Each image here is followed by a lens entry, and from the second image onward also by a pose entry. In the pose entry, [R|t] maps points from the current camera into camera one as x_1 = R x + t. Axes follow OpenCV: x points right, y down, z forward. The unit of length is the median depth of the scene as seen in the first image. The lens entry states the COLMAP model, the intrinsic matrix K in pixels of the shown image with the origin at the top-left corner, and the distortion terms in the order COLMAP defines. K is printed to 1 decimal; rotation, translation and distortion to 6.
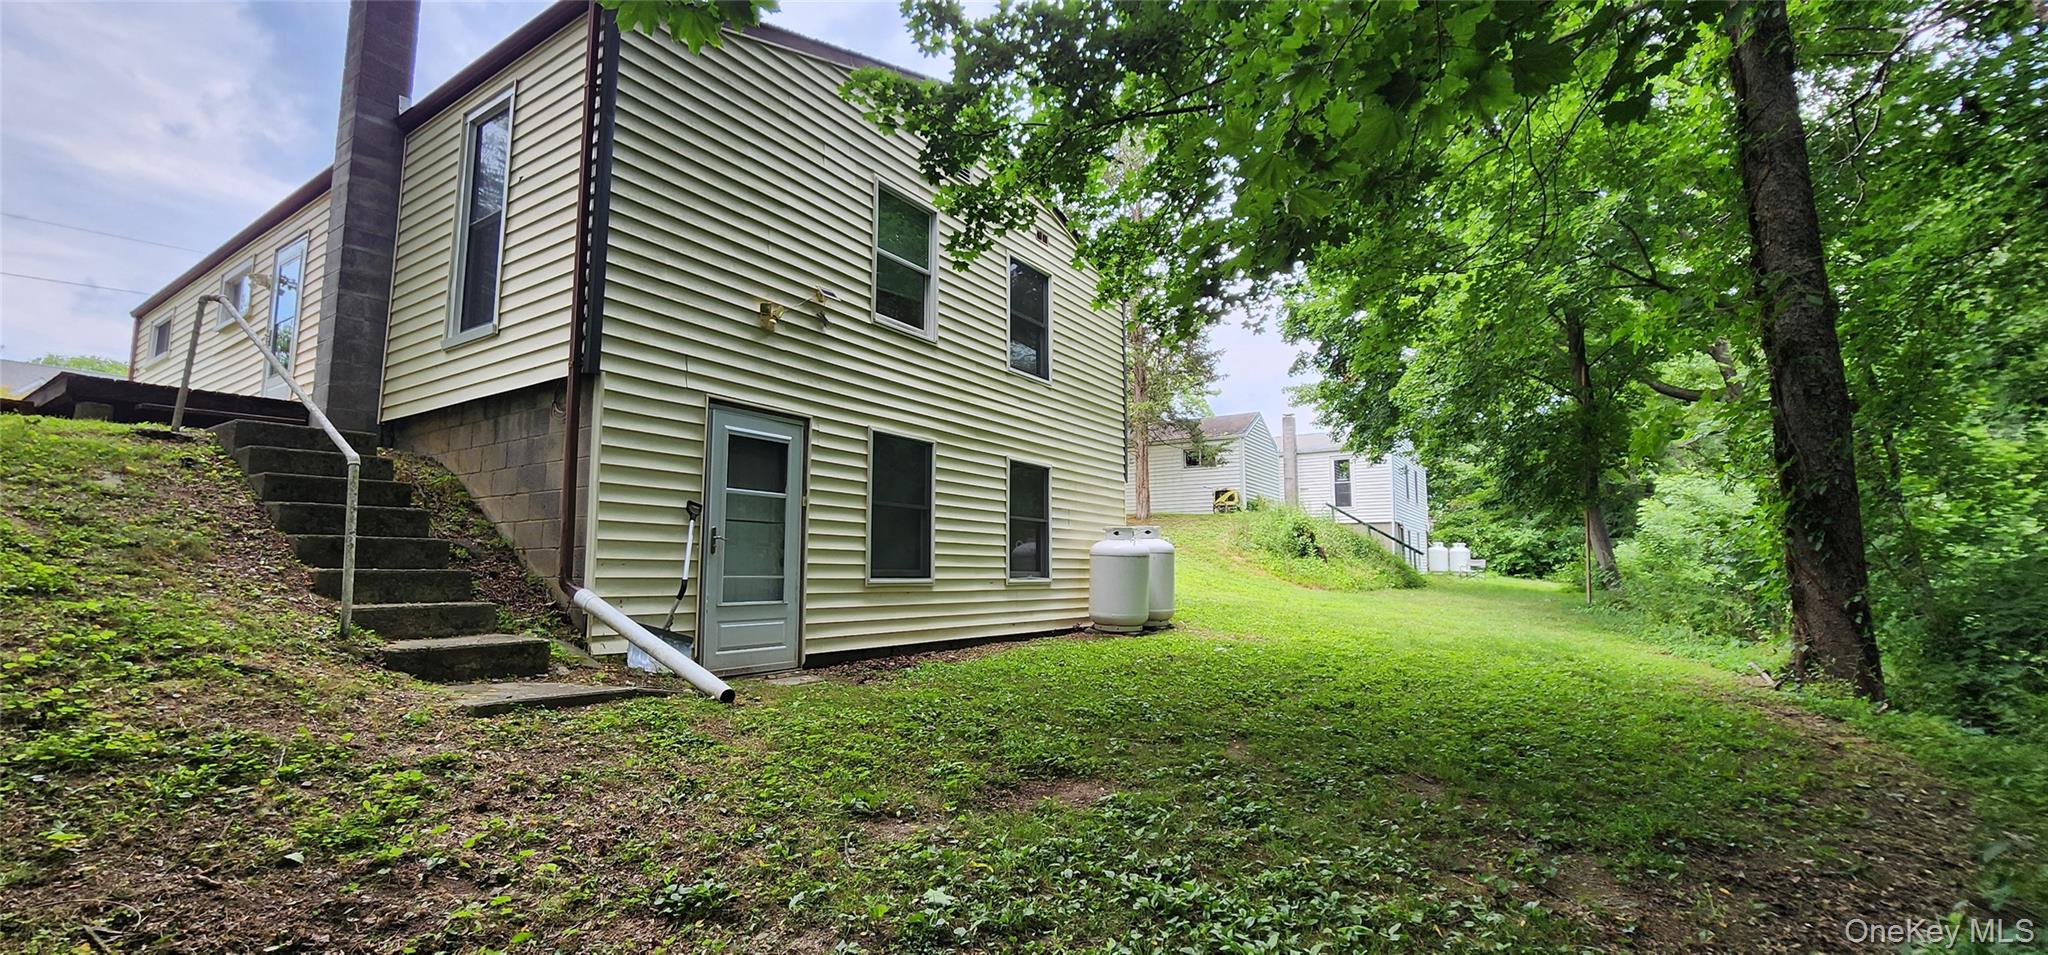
lens RADIAL K [[845.9, 0, 1002.5], [0, 845.9, 477.7], [0, 0, 1]] dist [0.002246, 0.000175]
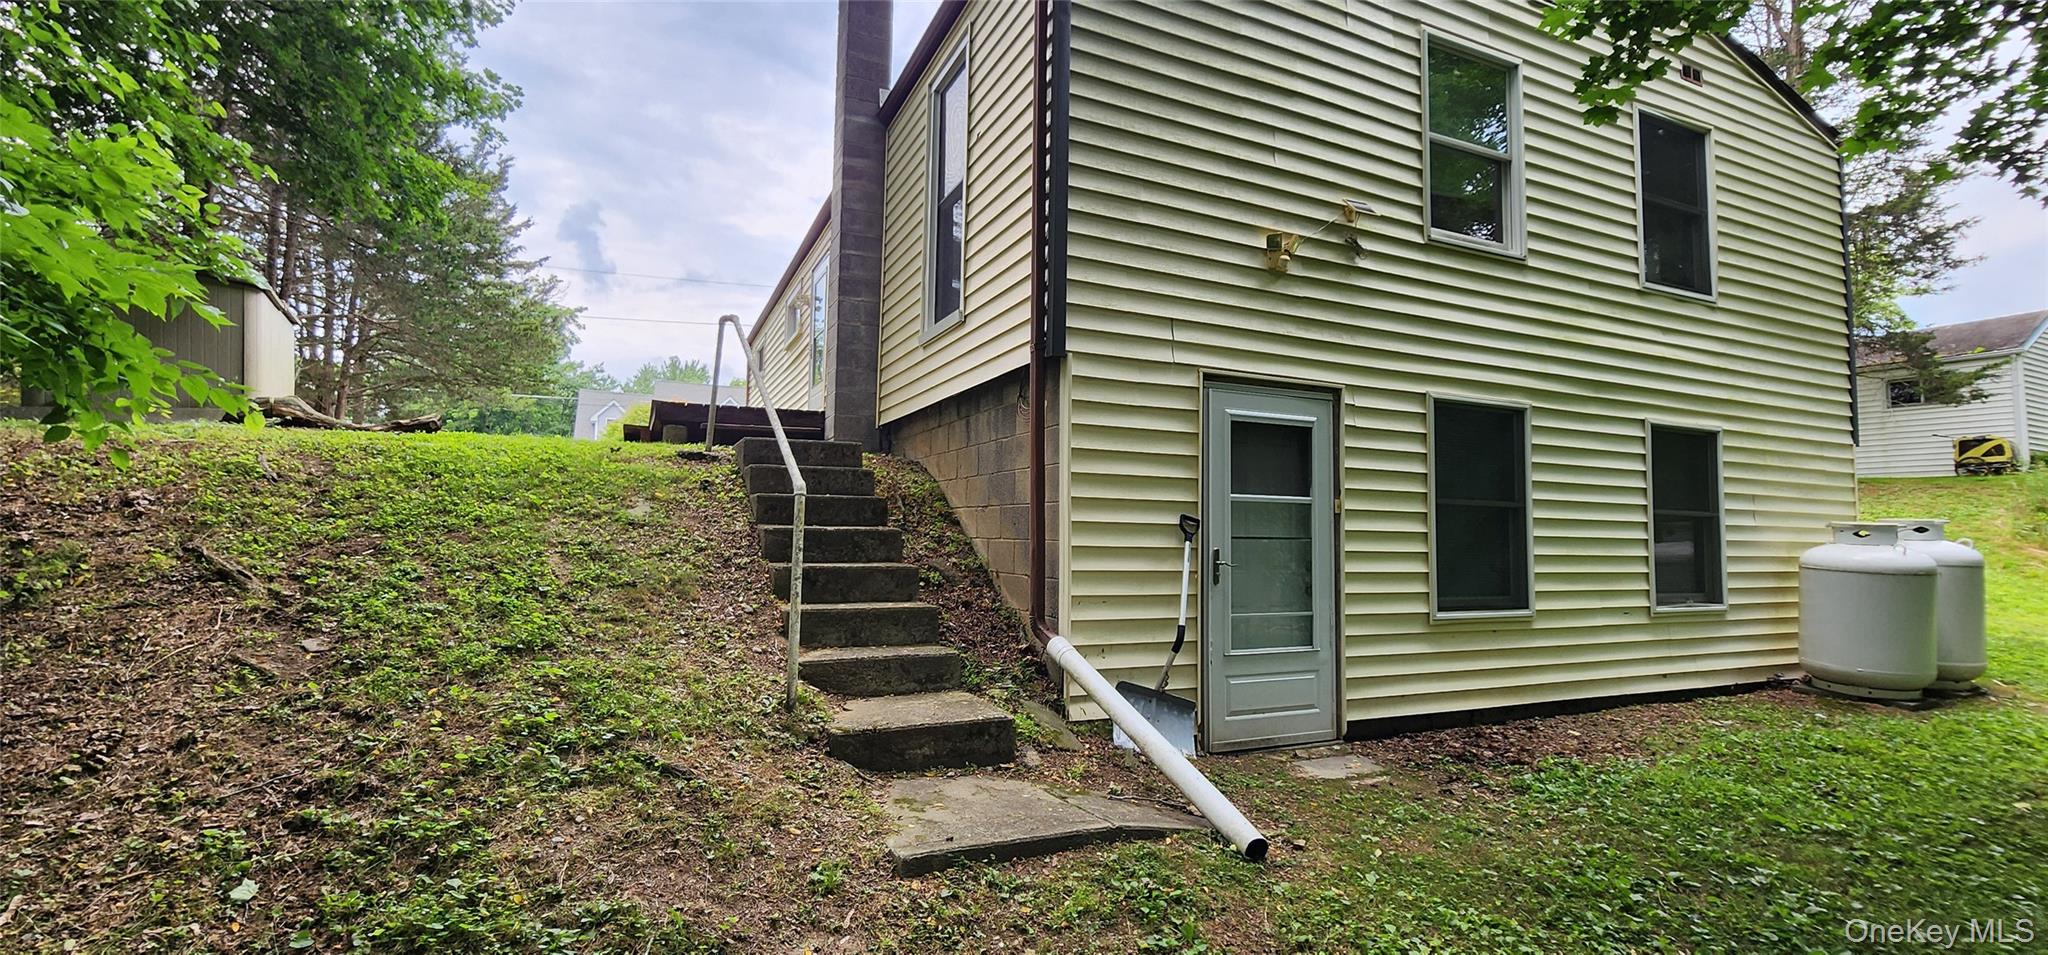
lens RADIAL K [[846.8, 0, 995.4], [0, 846.8, 472.1], [0, 0, 1]] dist [-0.002511, -0.000504]
pose [[0.843415, -0.024525, -0.536702, -0.095273], [0.044013, 0.998754, 0.023527, -0.030603], [0.535457, -0.043465, 0.843444, 0.249216]]
